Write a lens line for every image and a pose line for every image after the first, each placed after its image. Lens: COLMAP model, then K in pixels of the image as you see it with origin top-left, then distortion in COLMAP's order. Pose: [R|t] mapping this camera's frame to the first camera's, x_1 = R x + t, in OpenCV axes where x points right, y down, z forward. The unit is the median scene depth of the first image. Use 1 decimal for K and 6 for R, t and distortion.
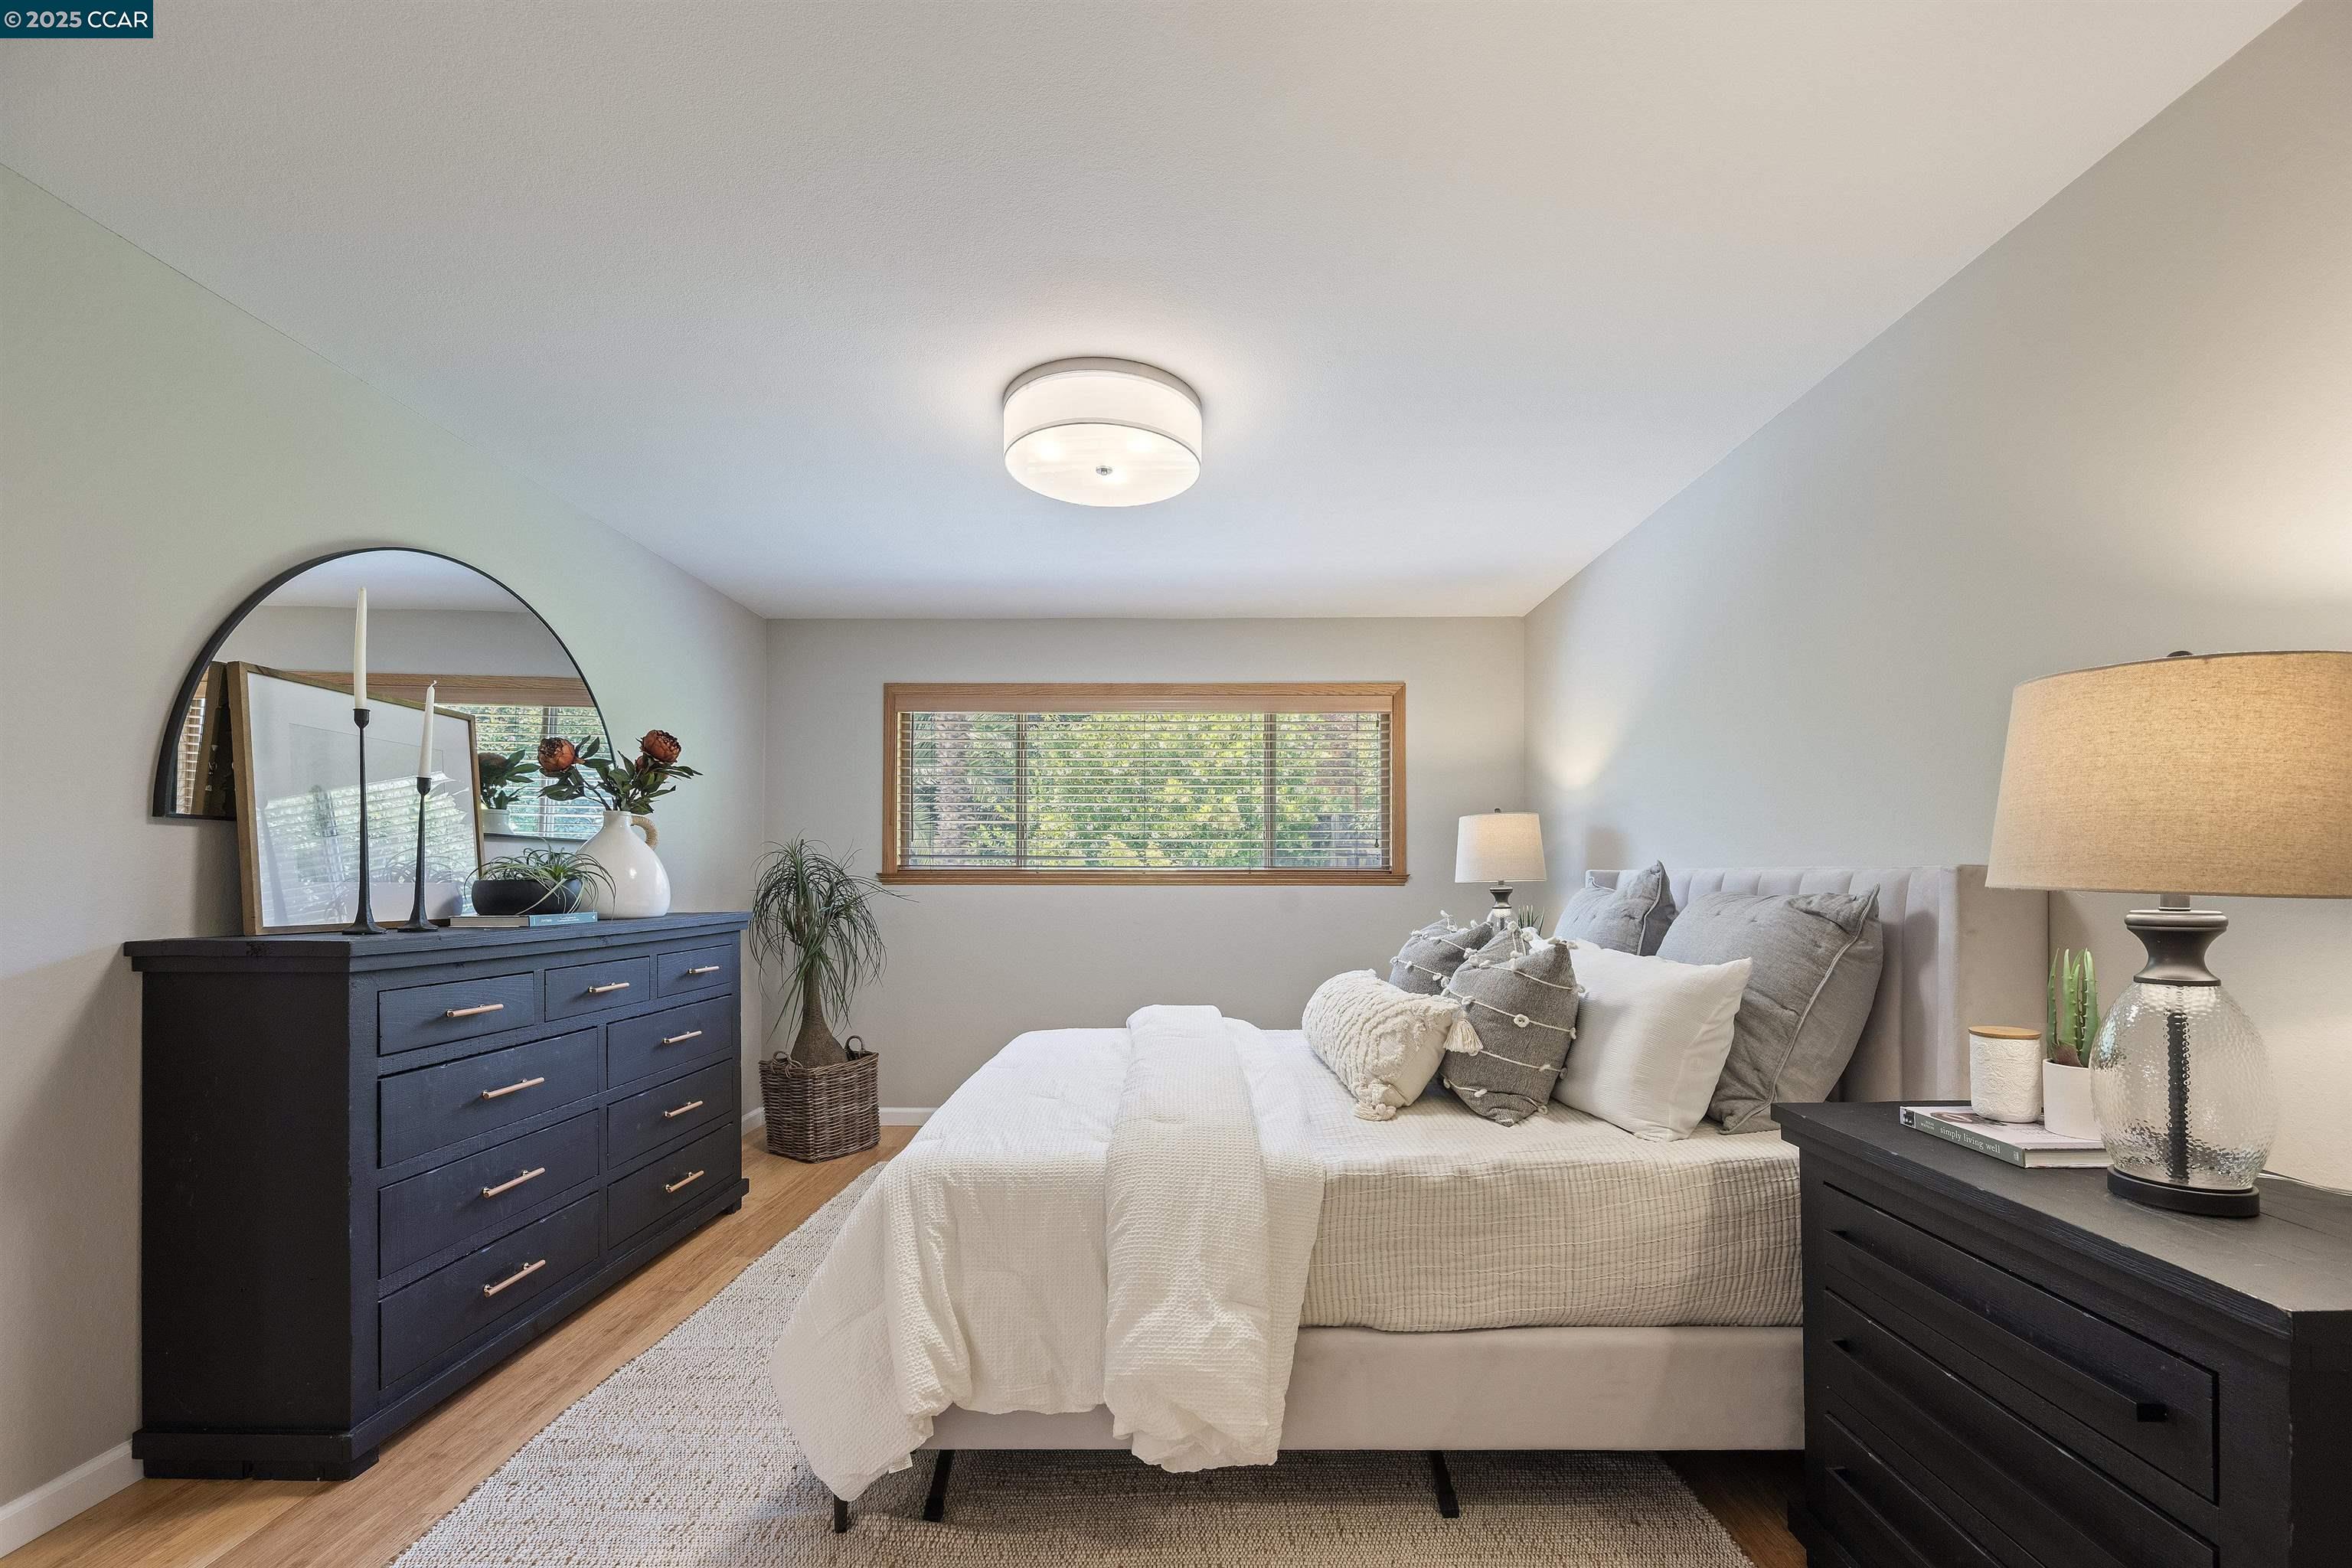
lens RADIAL K [[927.6, 0, 1187.9], [0, 927.6, 873.3], [0, 0, 1]] dist [-0.002781, -0.000318]
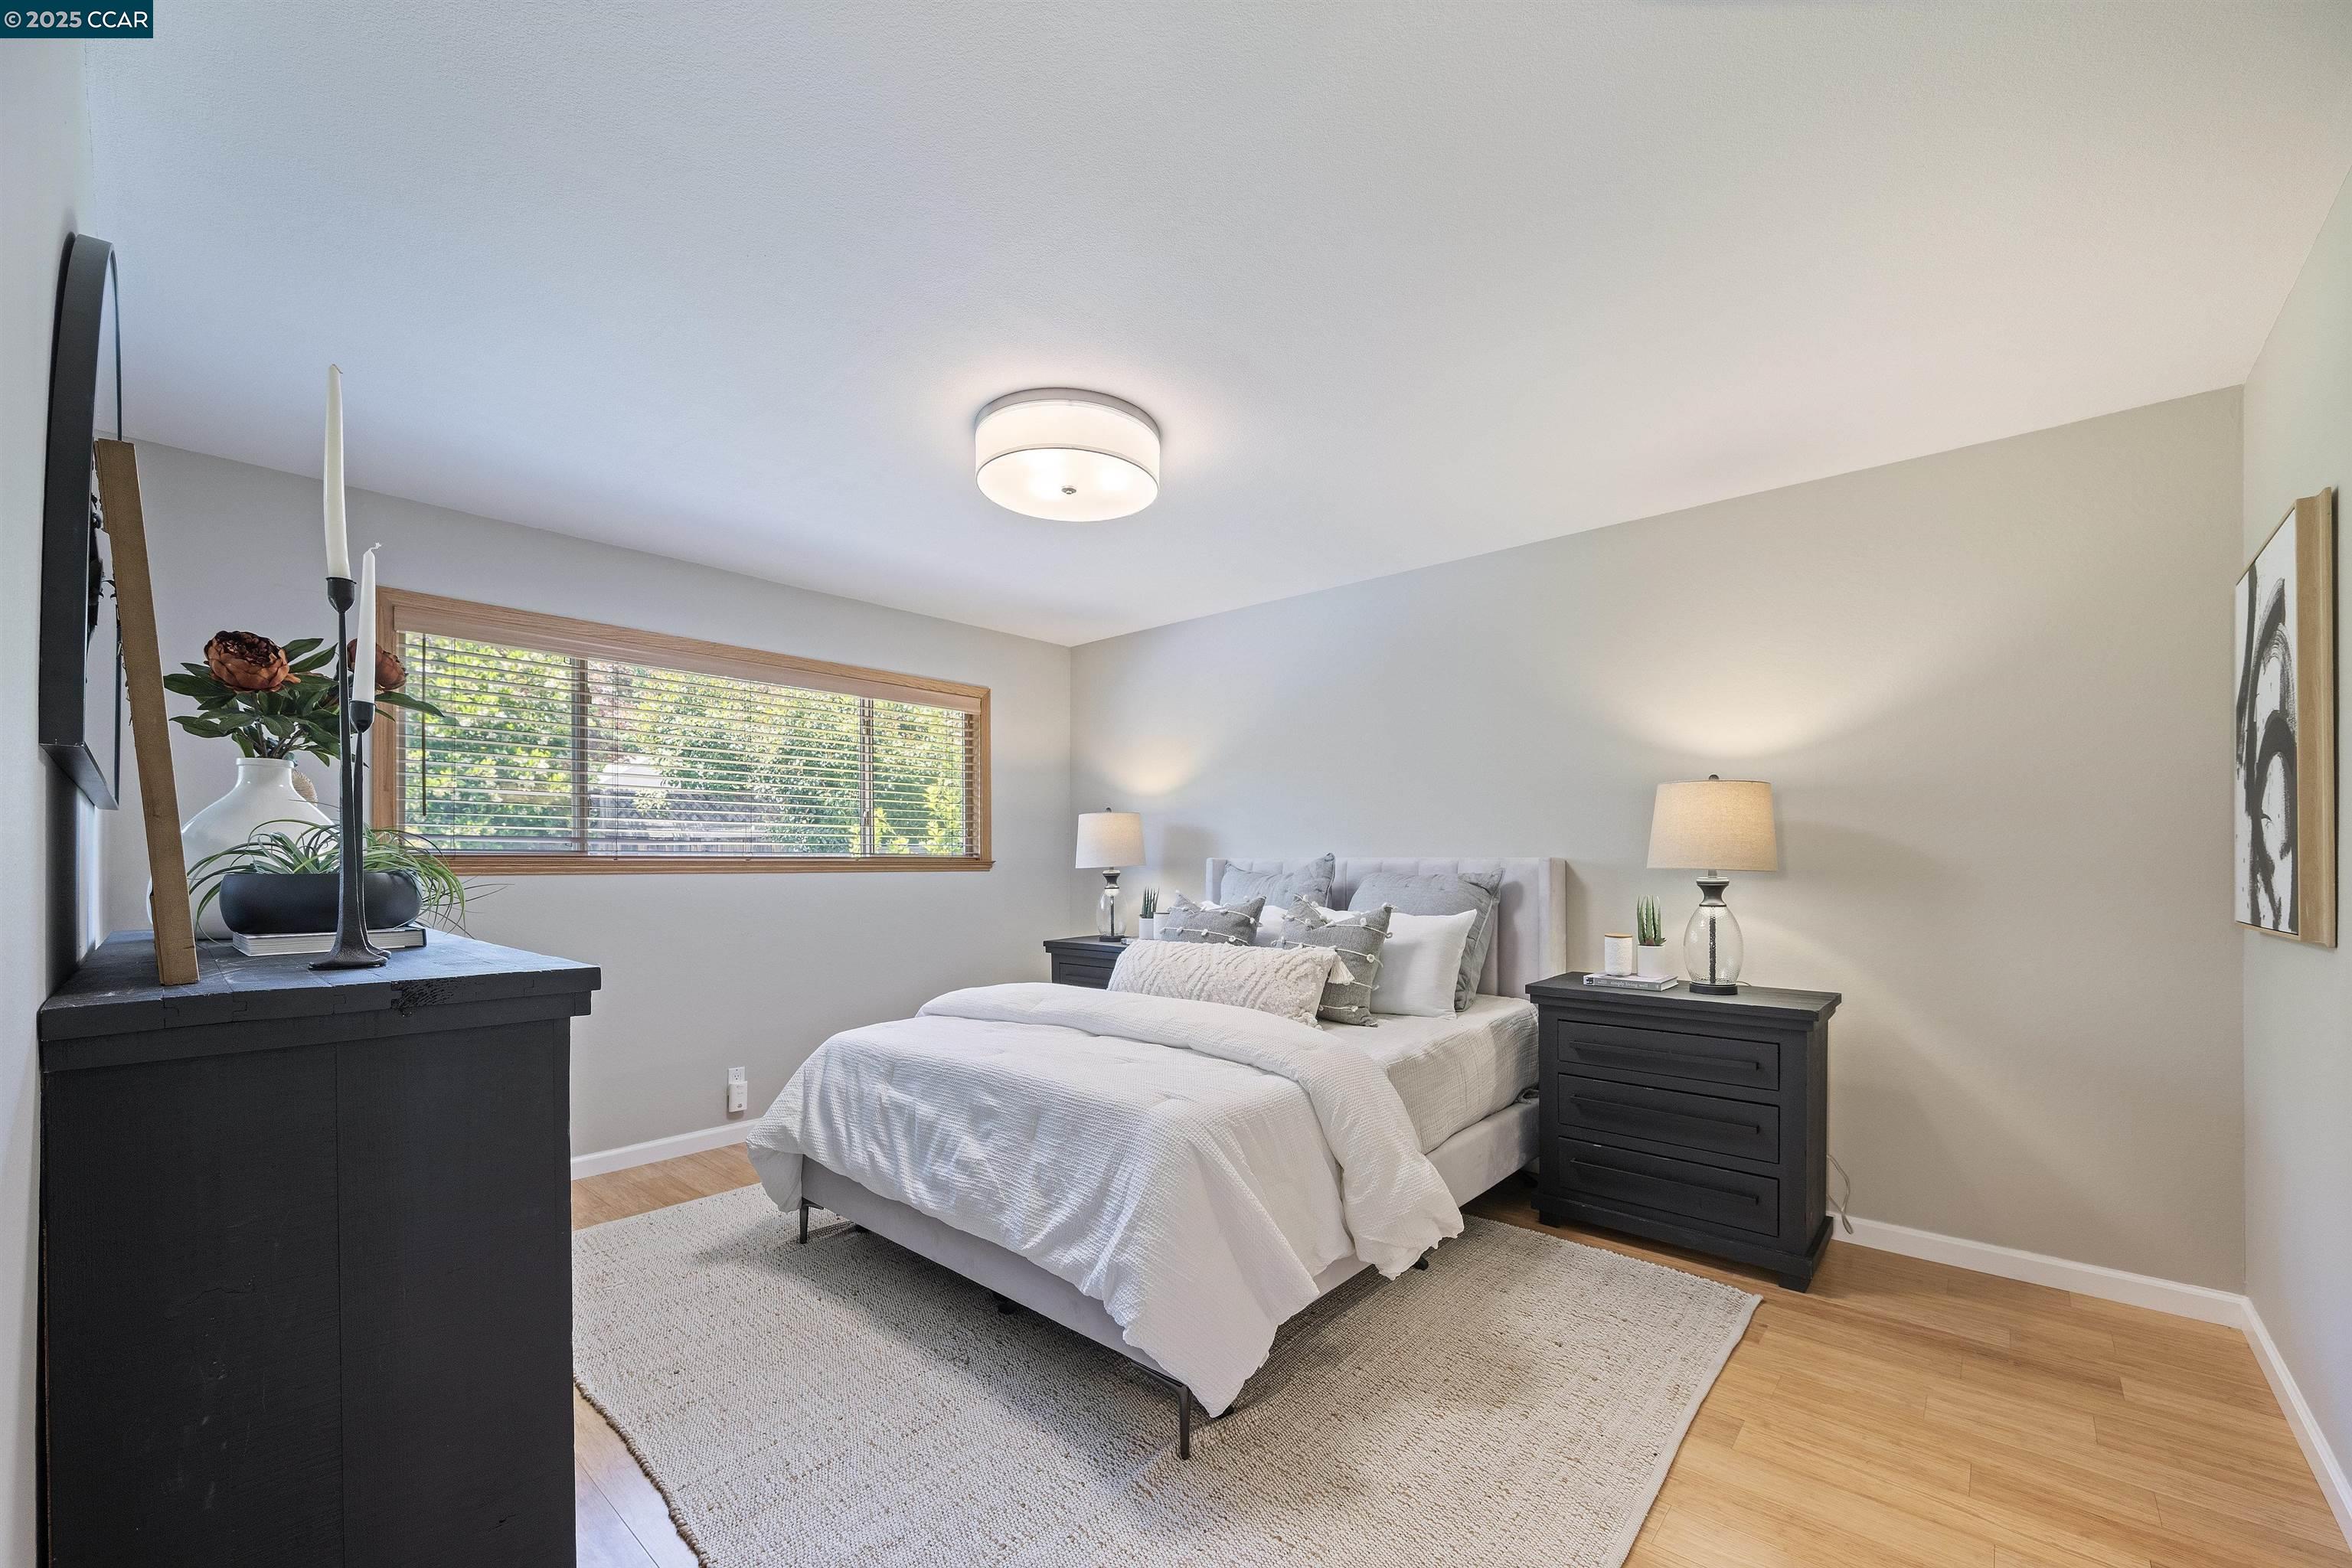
lens RADIAL K [[920.6, 0, 1168.6], [0, 920.6, 852.3], [0, 0, 1]] dist [0.000006, 0.000016]
pose [[0.667320, 0.007452, 0.744734, -0.816260], [-0.002637, 0.999967, -0.007643, -0.002620], [-0.744766, 0.003137, 0.667318, 0.192567]]
